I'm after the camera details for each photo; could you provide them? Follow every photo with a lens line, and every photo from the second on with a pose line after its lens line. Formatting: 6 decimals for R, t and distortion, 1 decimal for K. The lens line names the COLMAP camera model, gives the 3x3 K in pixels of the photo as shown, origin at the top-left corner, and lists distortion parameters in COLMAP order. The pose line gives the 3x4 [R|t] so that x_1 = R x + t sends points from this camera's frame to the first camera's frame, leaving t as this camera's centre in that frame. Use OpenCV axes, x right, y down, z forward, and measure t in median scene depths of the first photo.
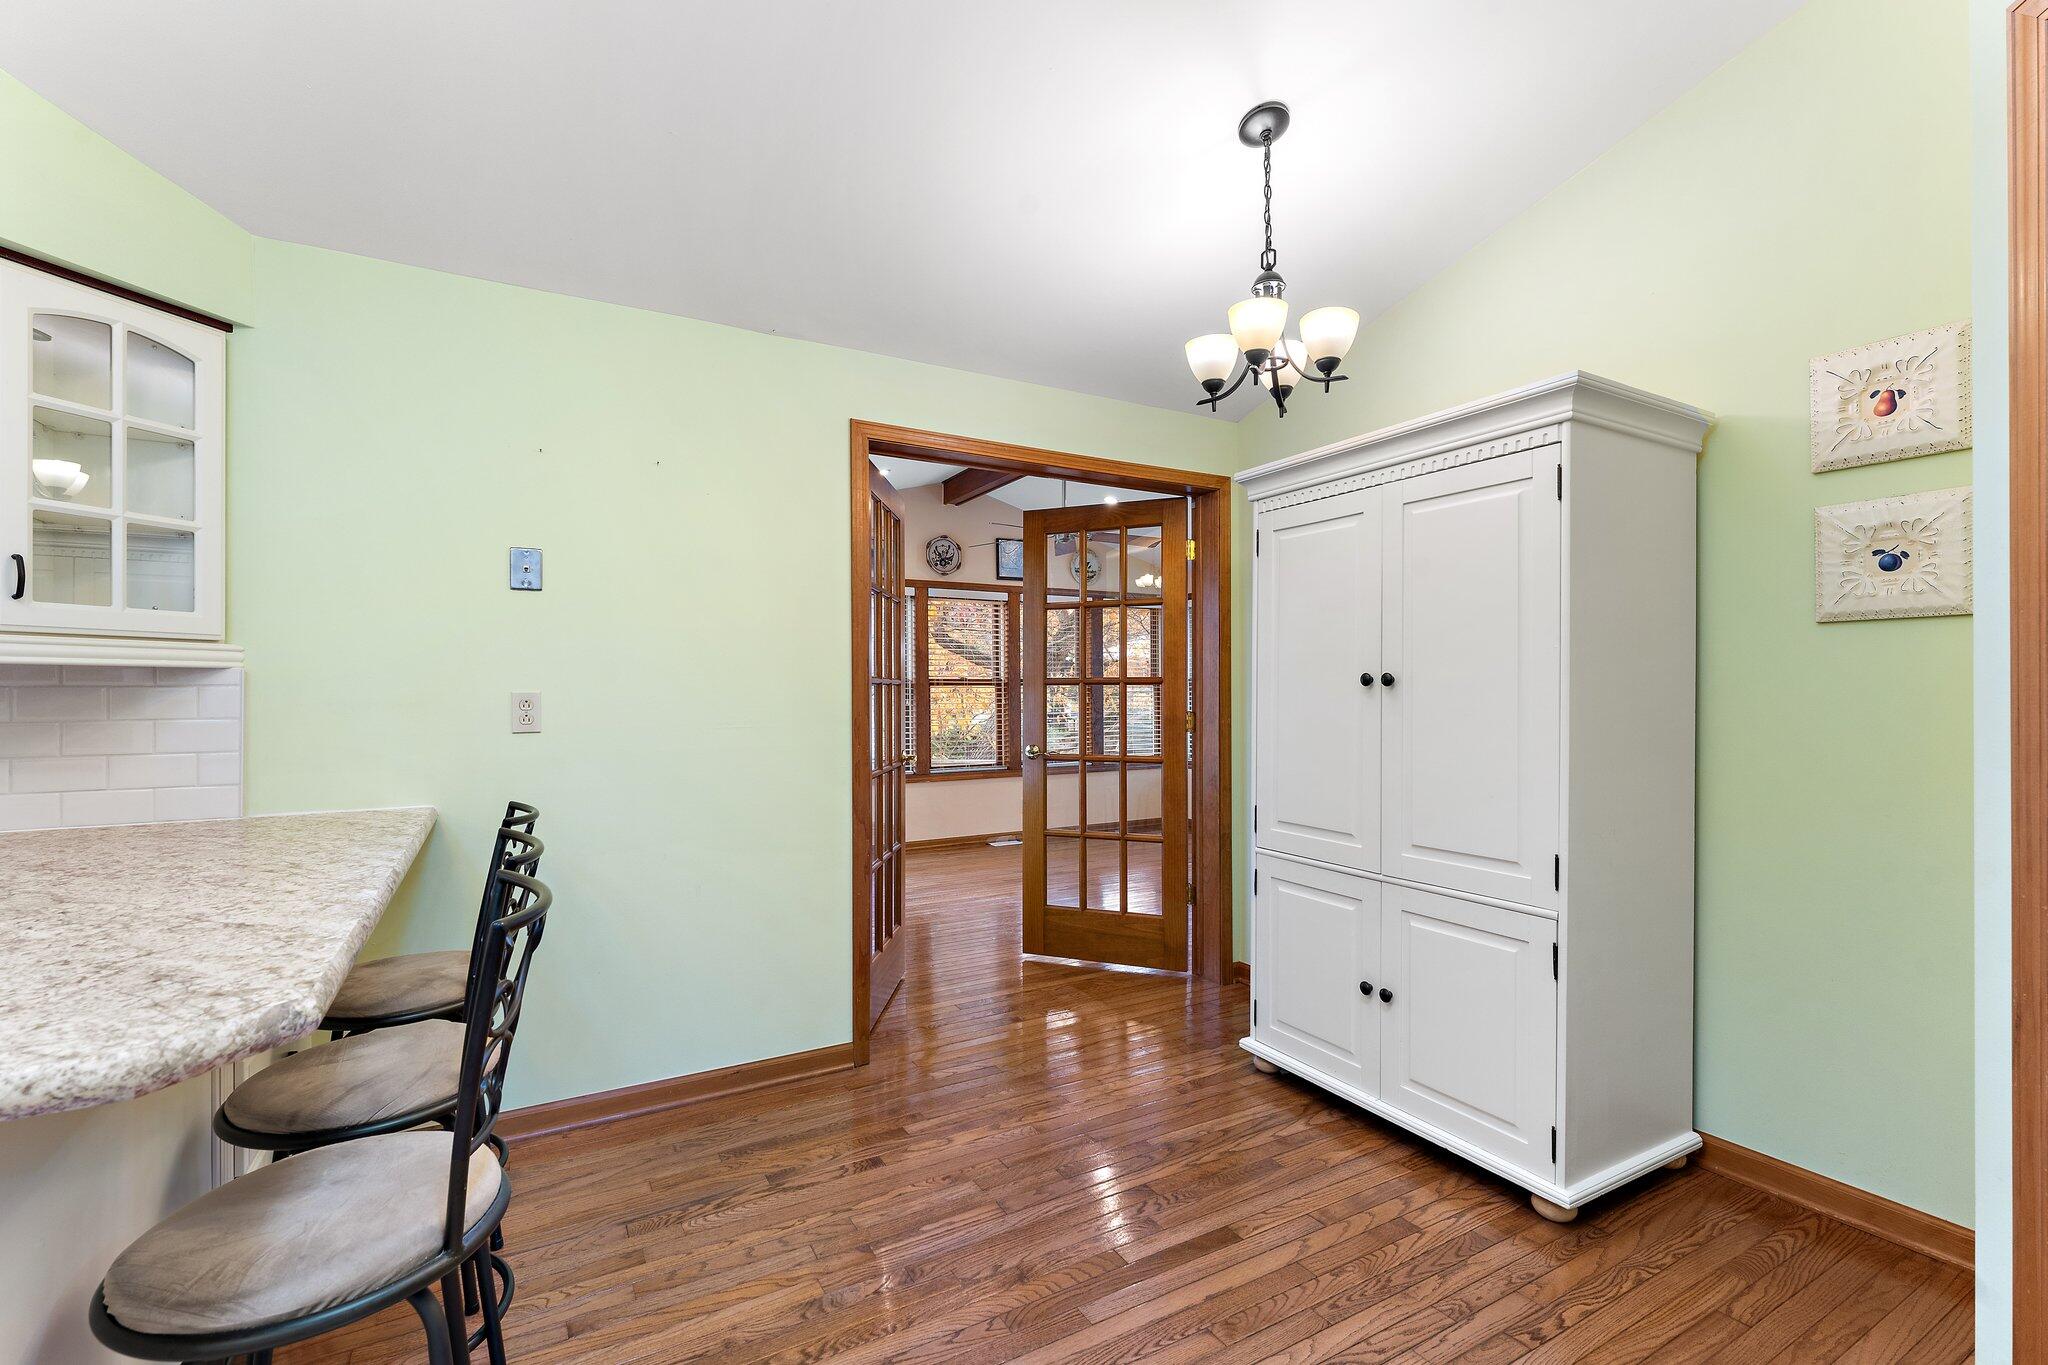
lens RADIAL K [[900.5, 0, 1019.5], [0, 900.5, 685.6], [0, 0, 1]] dist [-0.001840, -0.000500]
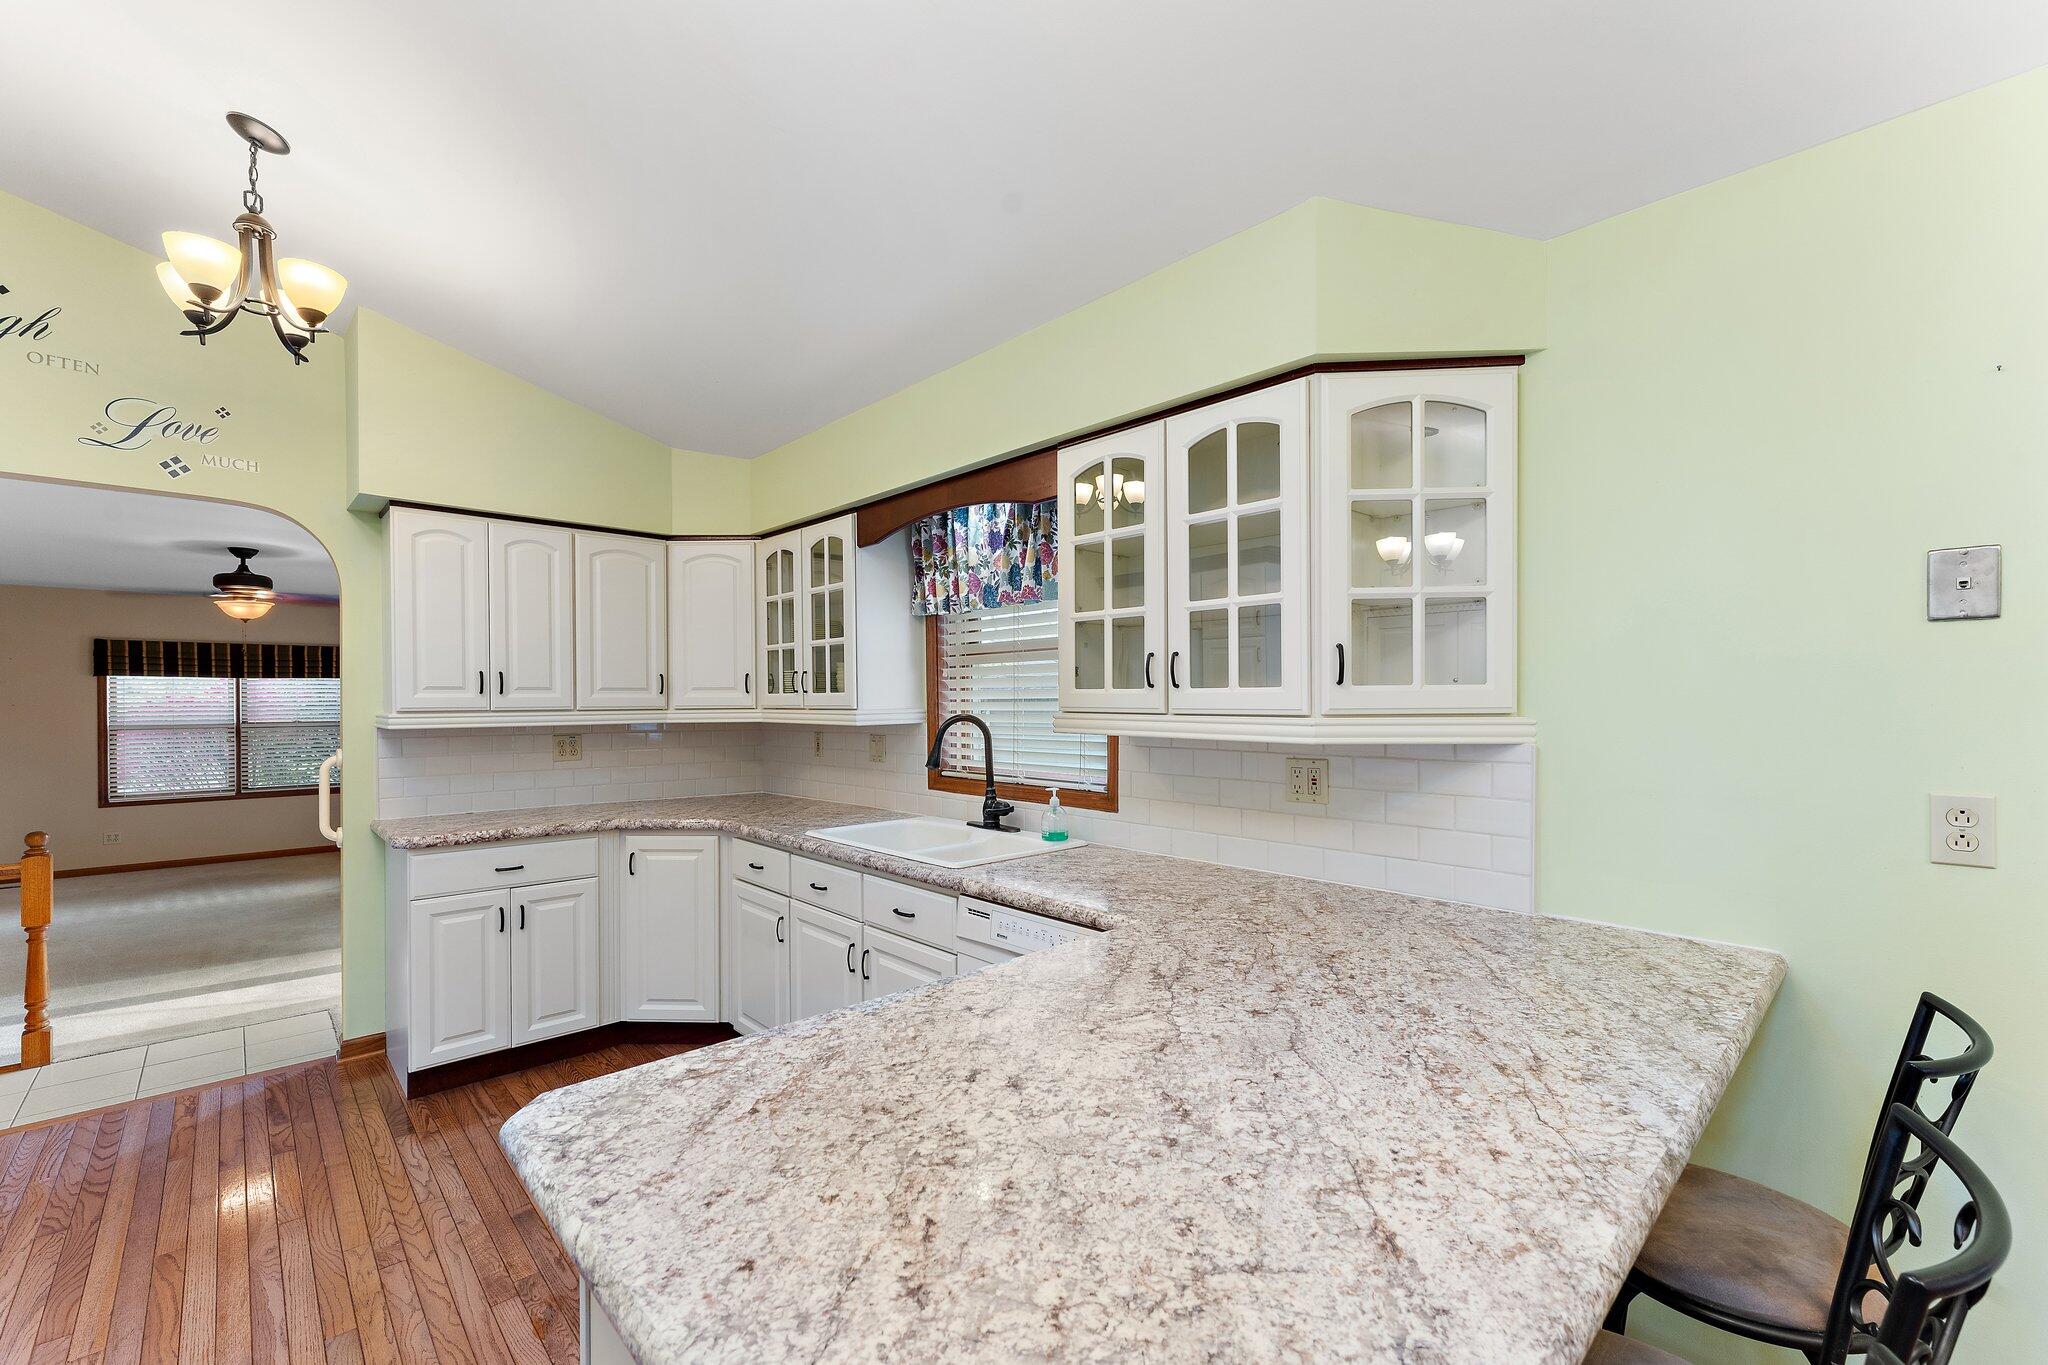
lens RADIAL K [[846.2, 0, 1010.3], [0, 846.2, 705.9], [0, 0, 1]] dist [0.002459, -0.000674]
pose [[0.223124, 0.013509, -0.974696, -0.172706], [0.011665, 0.999795, 0.016527, -0.076779], [0.974720, -0.015058, 0.222921, 0.317792]]
